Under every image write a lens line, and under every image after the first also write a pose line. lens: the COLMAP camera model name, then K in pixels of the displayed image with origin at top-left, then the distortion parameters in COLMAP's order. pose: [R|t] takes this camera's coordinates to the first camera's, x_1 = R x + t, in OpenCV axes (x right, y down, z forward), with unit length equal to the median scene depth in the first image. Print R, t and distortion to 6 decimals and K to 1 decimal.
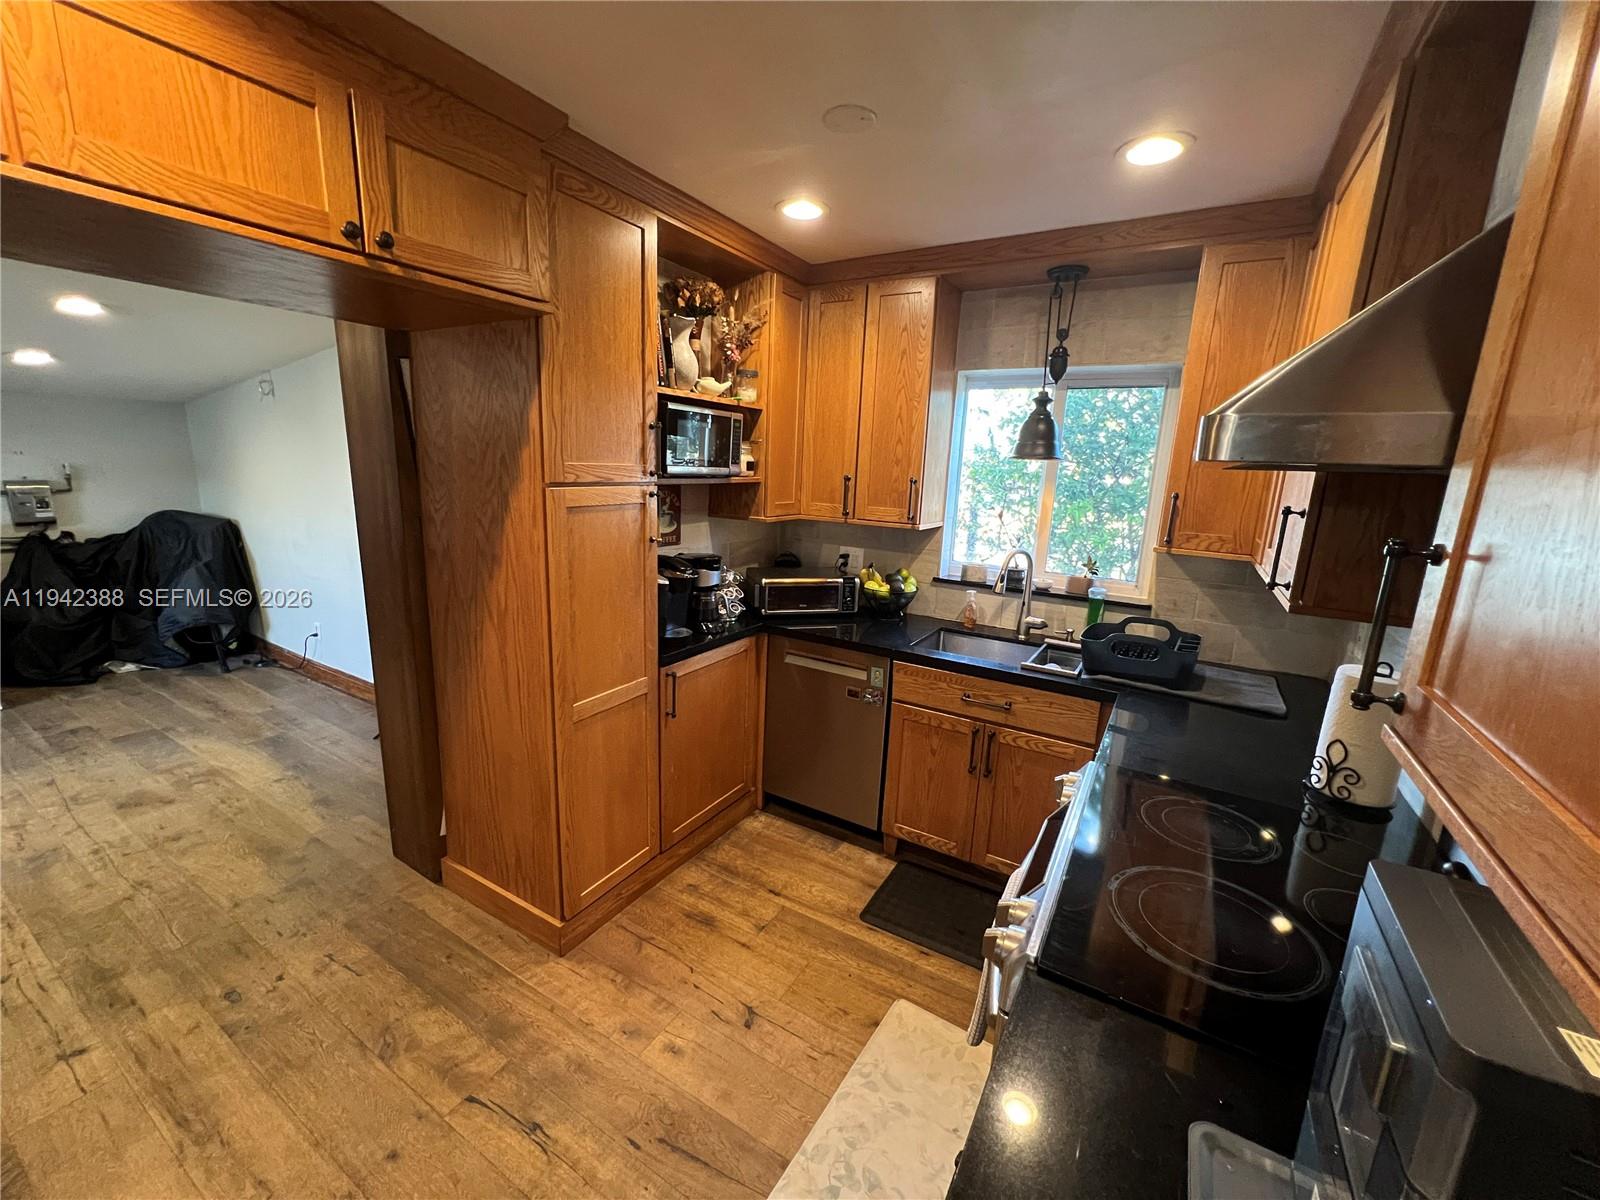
lens RADIAL K [[644.0, 0, 794.0], [0, 644.0, 593.0], [0, 0, 1]] dist [-0.003880, 0.001400]
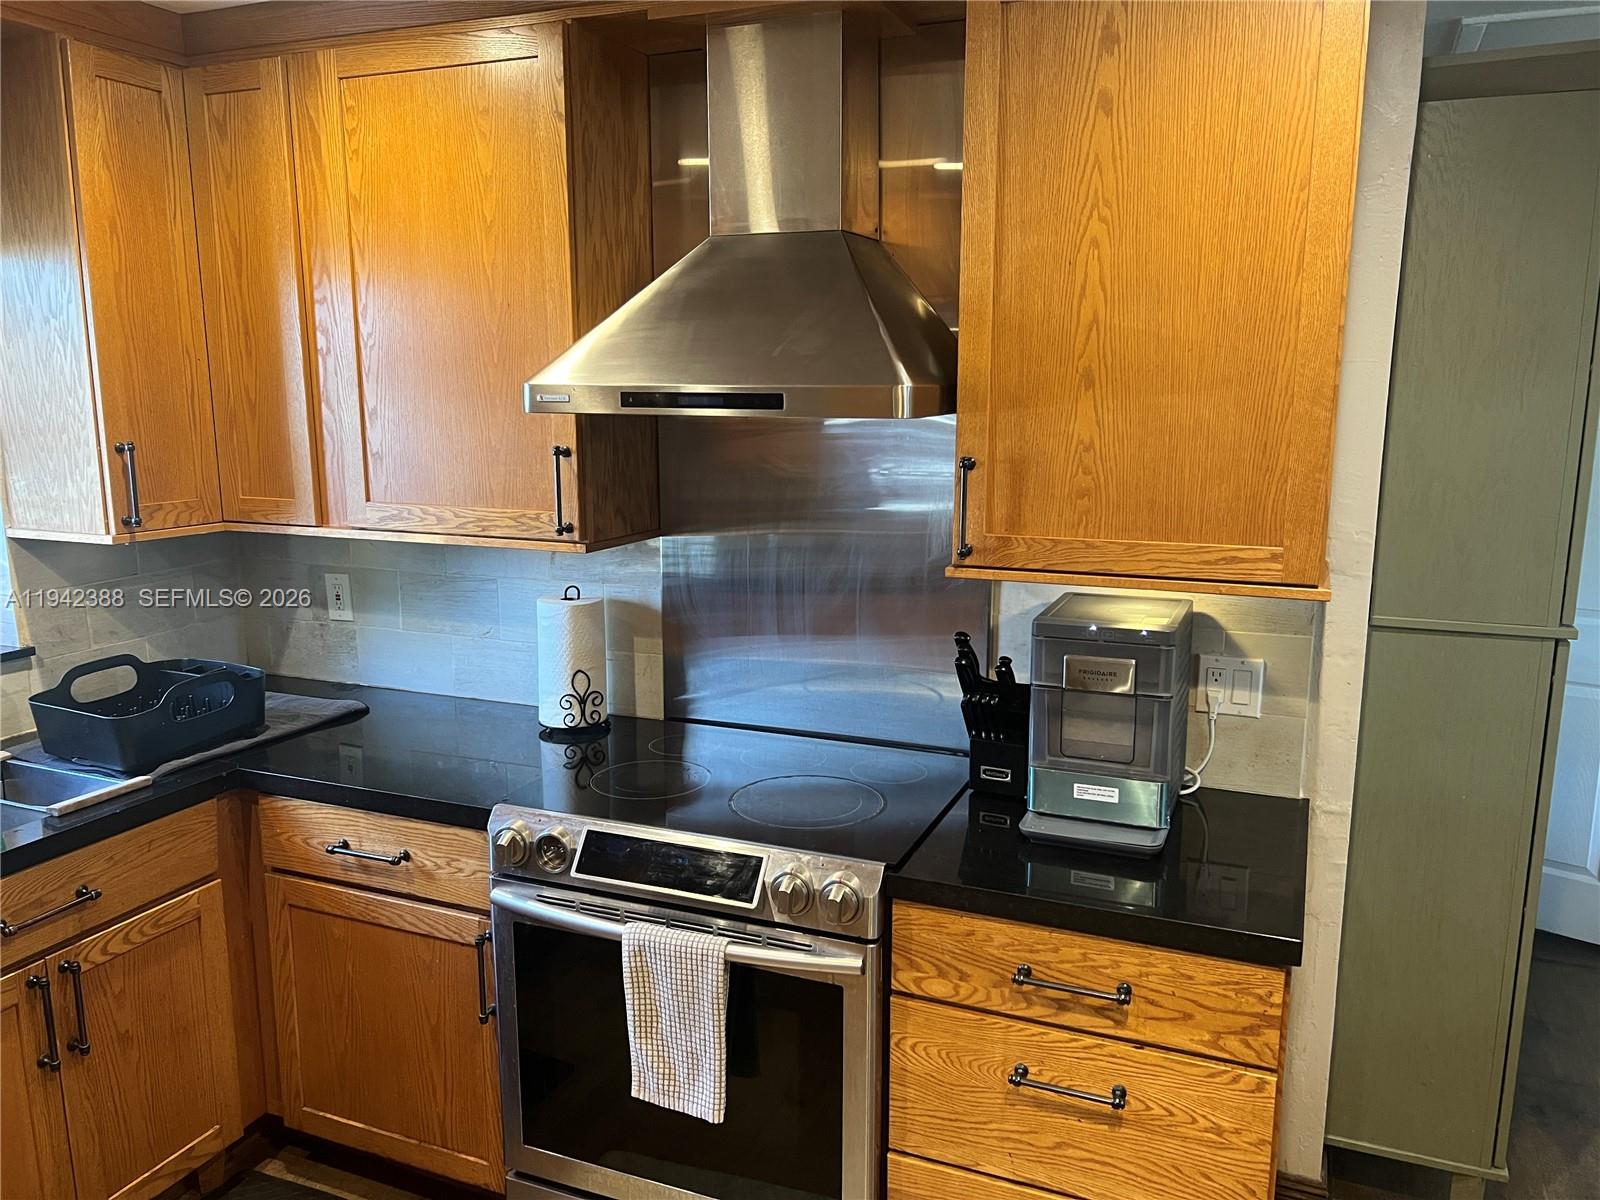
lens RADIAL K [[1212.8, 0, 803.5], [0, 1212.8, 608.9], [0, 0, 1]] dist [0.048713, -0.060347]
pose [[-0.143346, -0.217694, 0.965433, -0.584915], [0.197013, 0.949707, 0.243400, -0.146991], [-0.969865, 0.225093, -0.093248, 0.474269]]
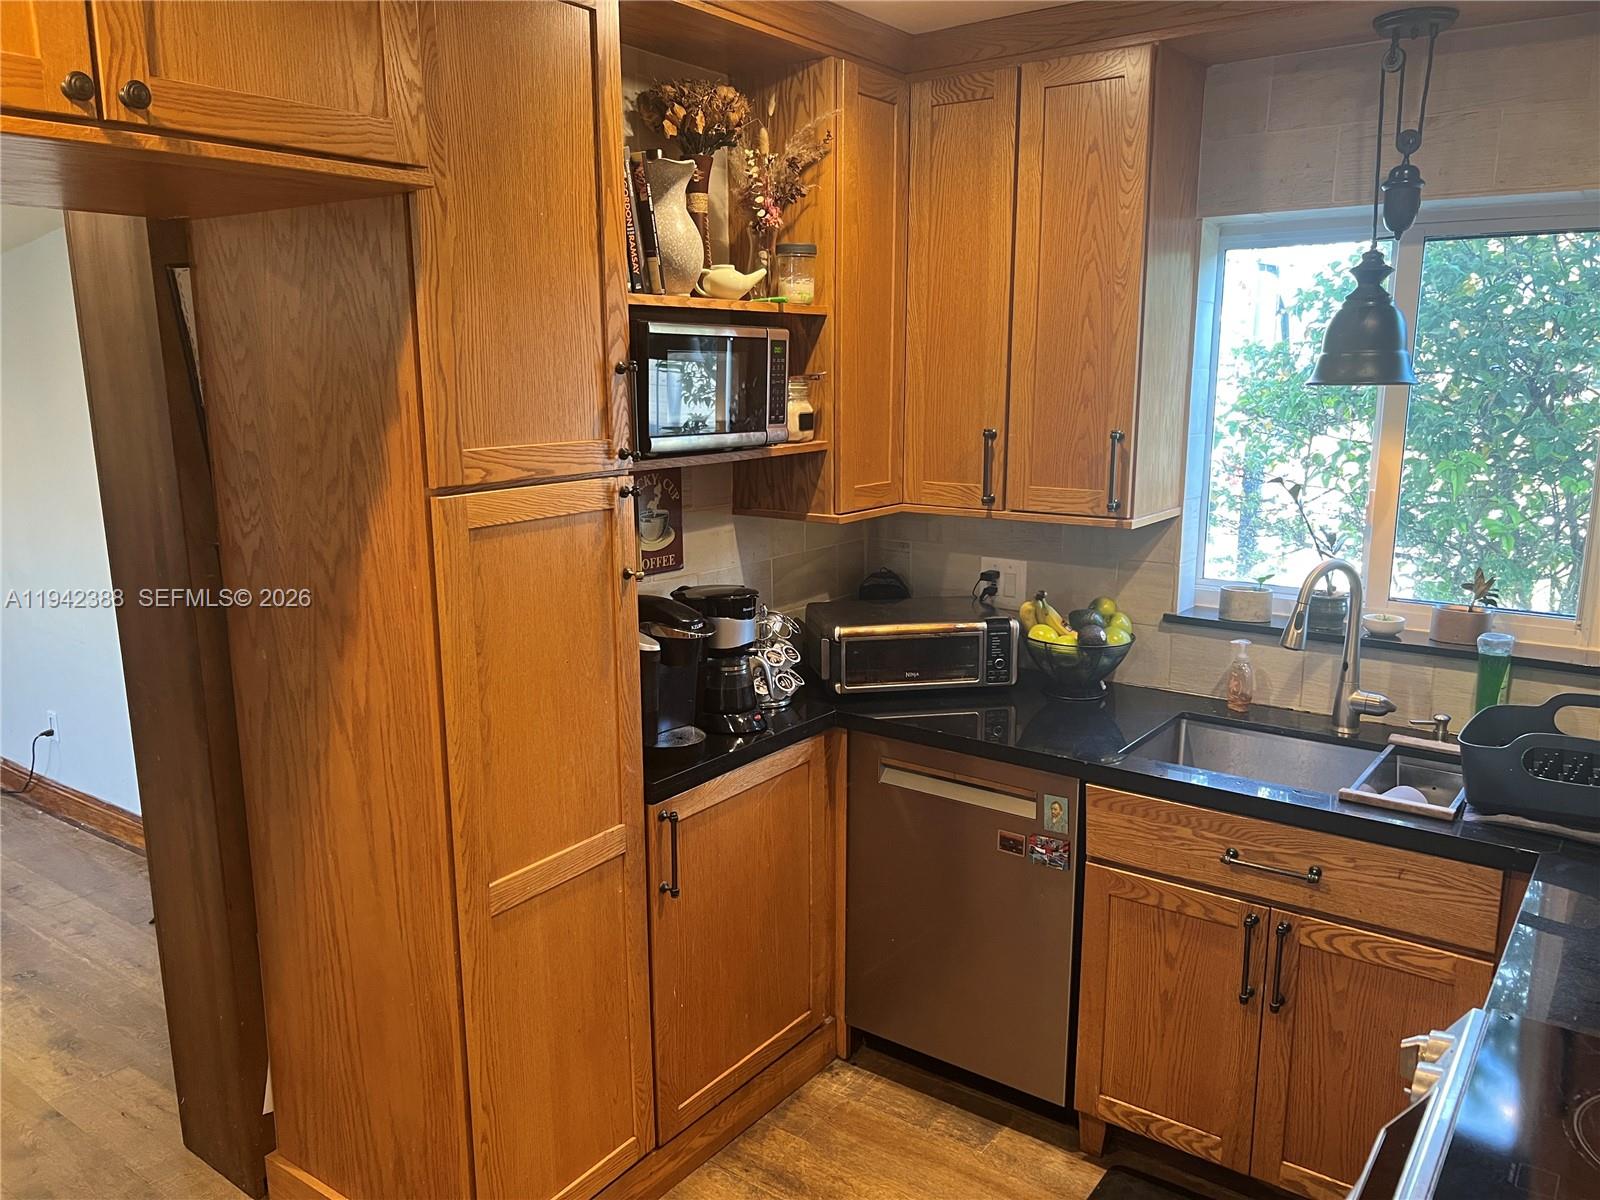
lens RADIAL K [[1212.8, 0, 802.3], [0, 1212.8, 594.8], [0, 0, 1]] dist [0.048713, -0.060347]
pose [[0.995398, -0.025144, -0.092465, 0.020116], [0.024667, 0.999676, -0.006294, -0.048973], [0.092594, 0.003984, 0.995696, -0.009771]]
